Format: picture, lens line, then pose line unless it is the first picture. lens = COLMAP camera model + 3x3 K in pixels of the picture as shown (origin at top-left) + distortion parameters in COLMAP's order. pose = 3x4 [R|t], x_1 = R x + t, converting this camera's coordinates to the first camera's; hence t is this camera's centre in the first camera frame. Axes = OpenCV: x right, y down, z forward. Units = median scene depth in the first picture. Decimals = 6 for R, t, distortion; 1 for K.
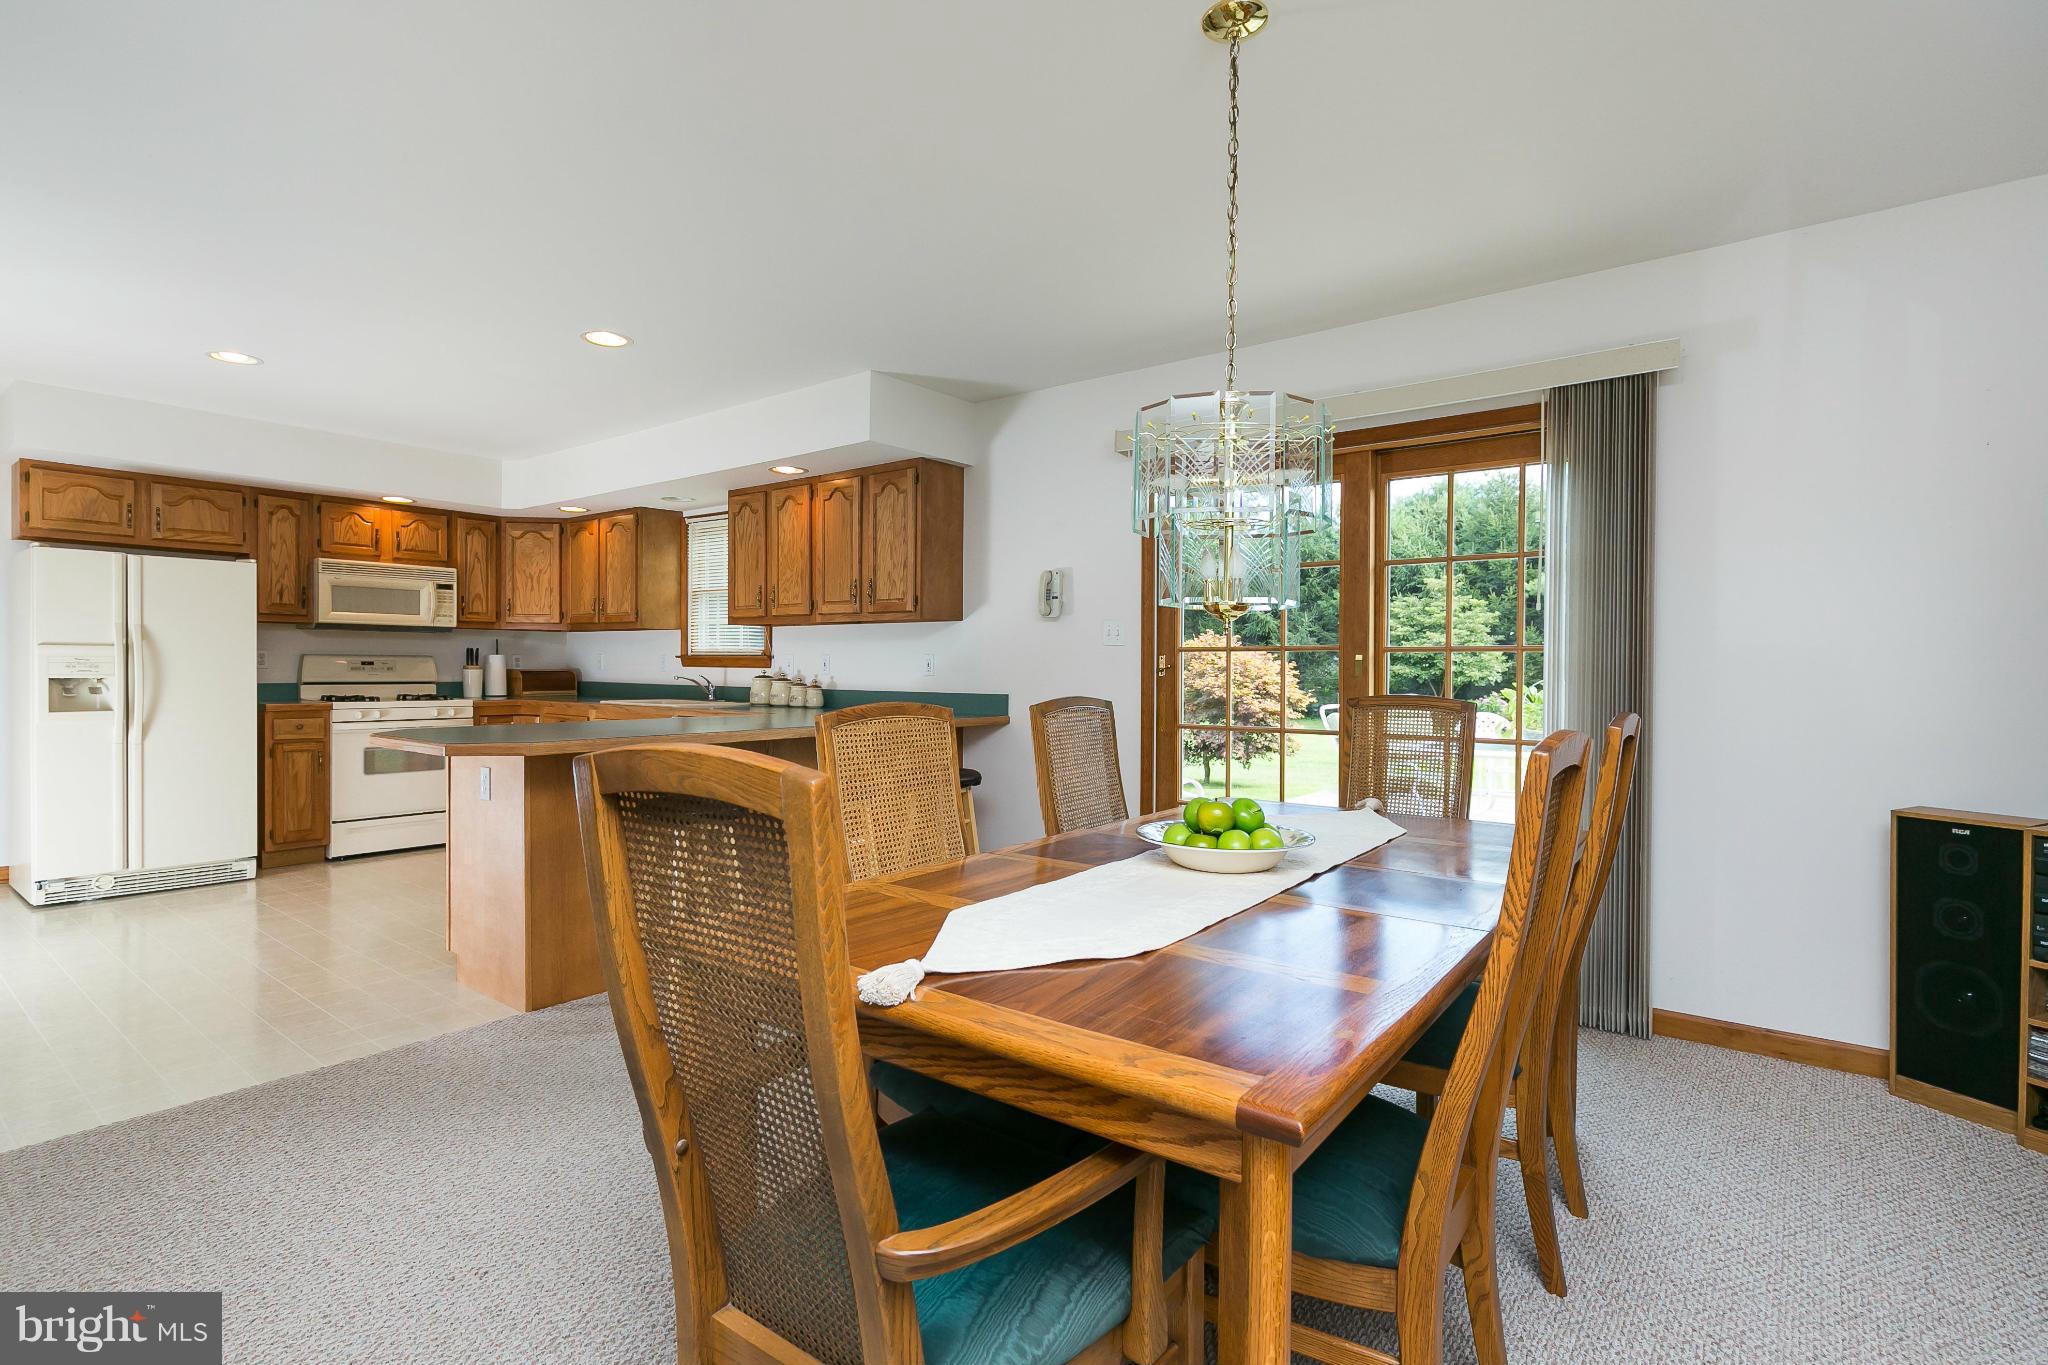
lens RADIAL K [[940.4, 0, 1024.0], [0, 940.4, 682.5], [0, 0, 1]] dist [0.000937, 0.000225]
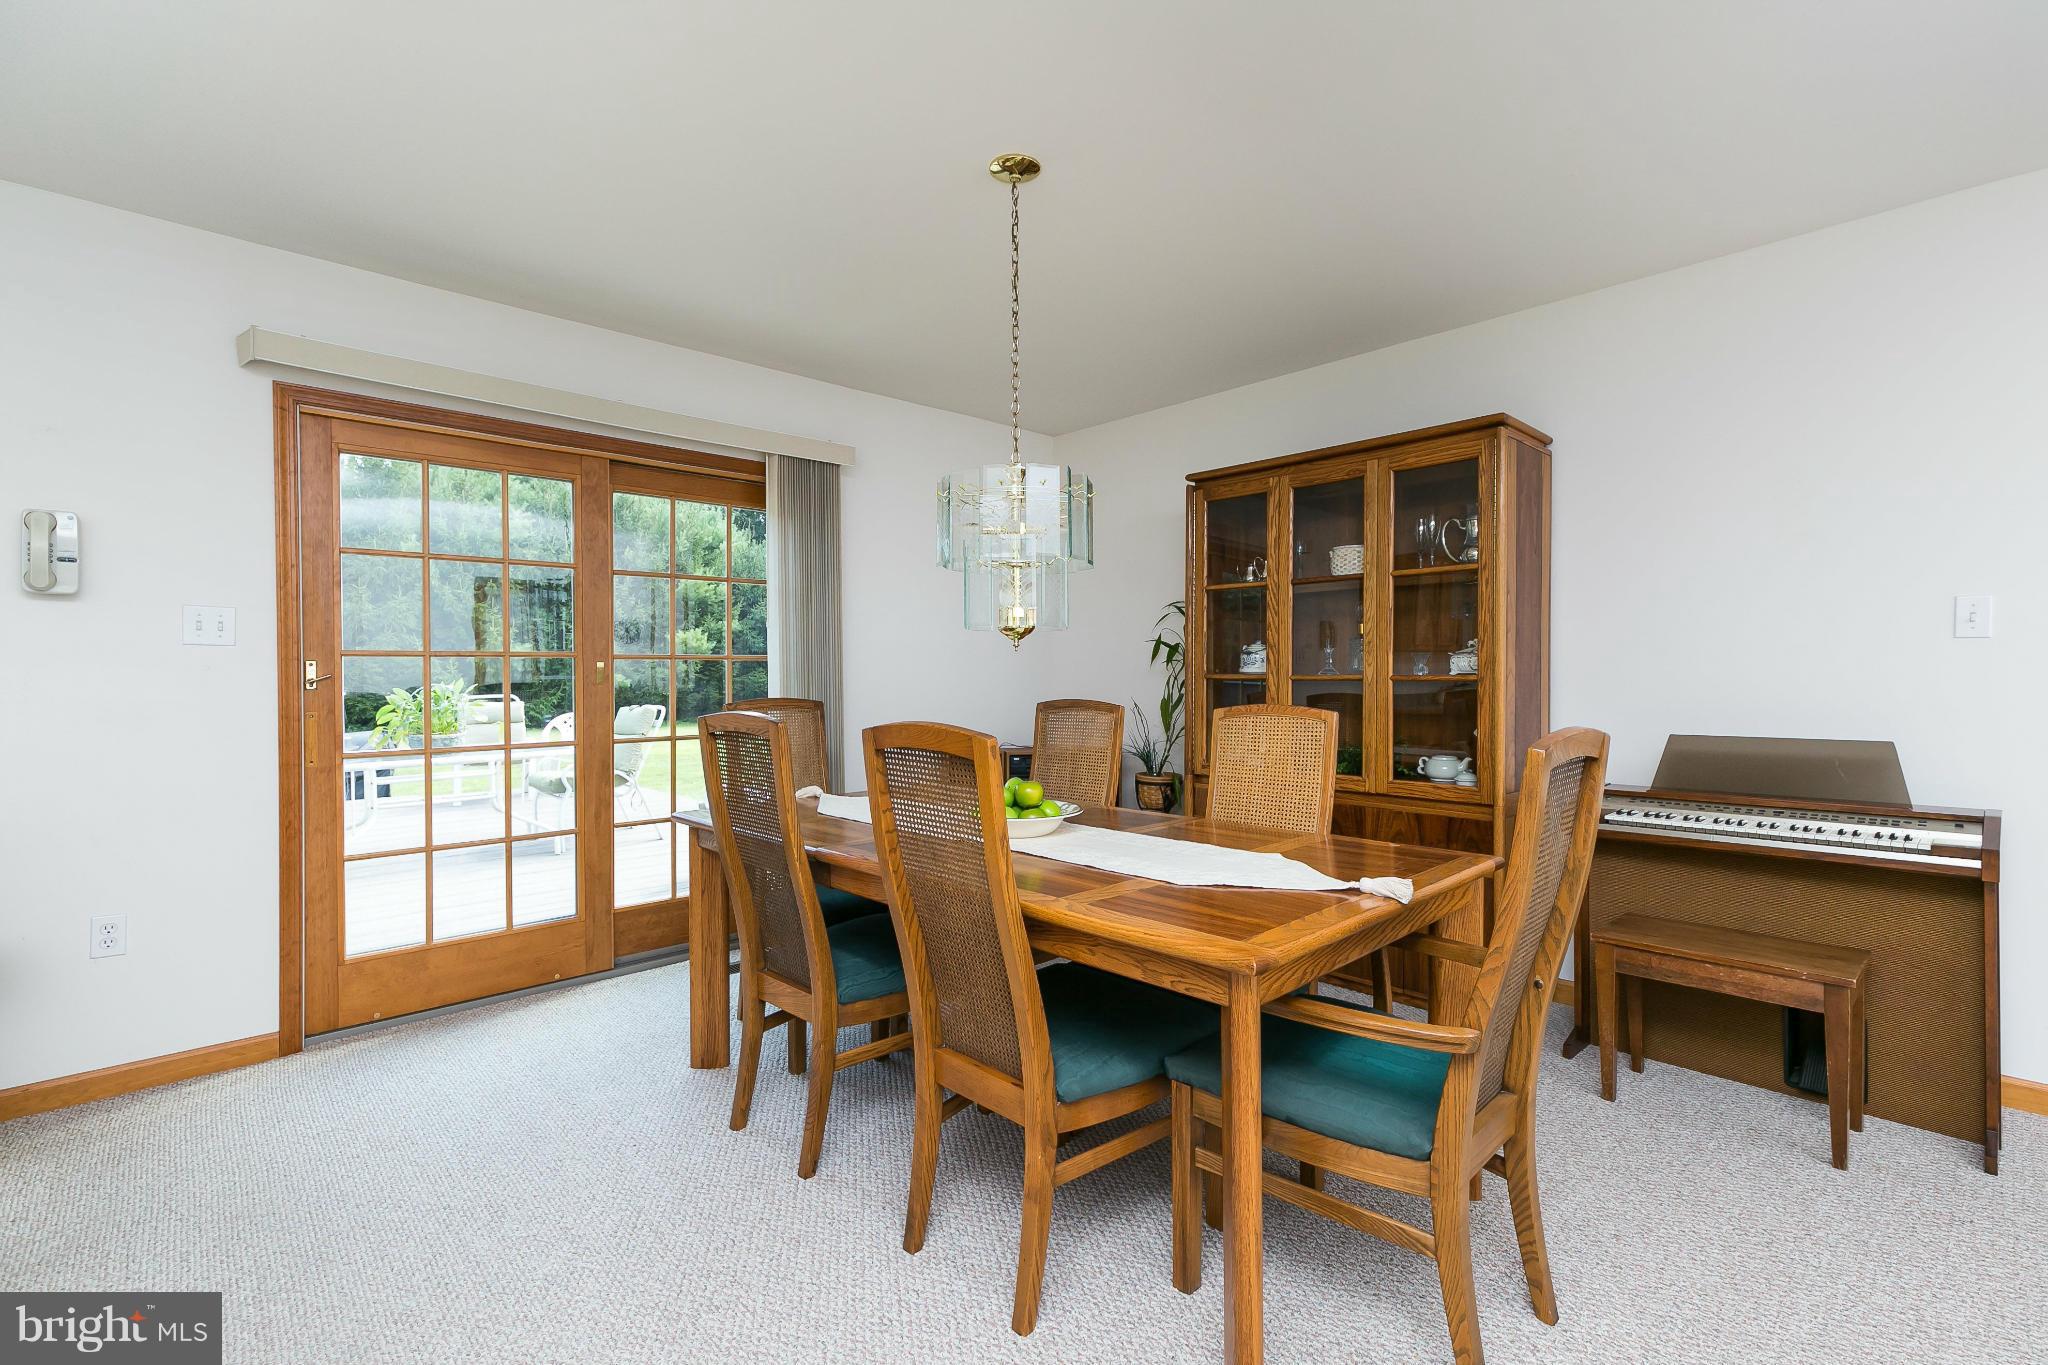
lens RADIAL K [[940.4, 0, 1024.0], [0, 940.4, 682.5], [0, 0, 1]] dist [0.000937, 0.000225]
pose [[0.142412, -0.021428, 0.989575, -0.355688], [0.024966, 0.999525, 0.018050, -0.009319], [-0.989493, 0.022136, 0.142880, 0.260634]]
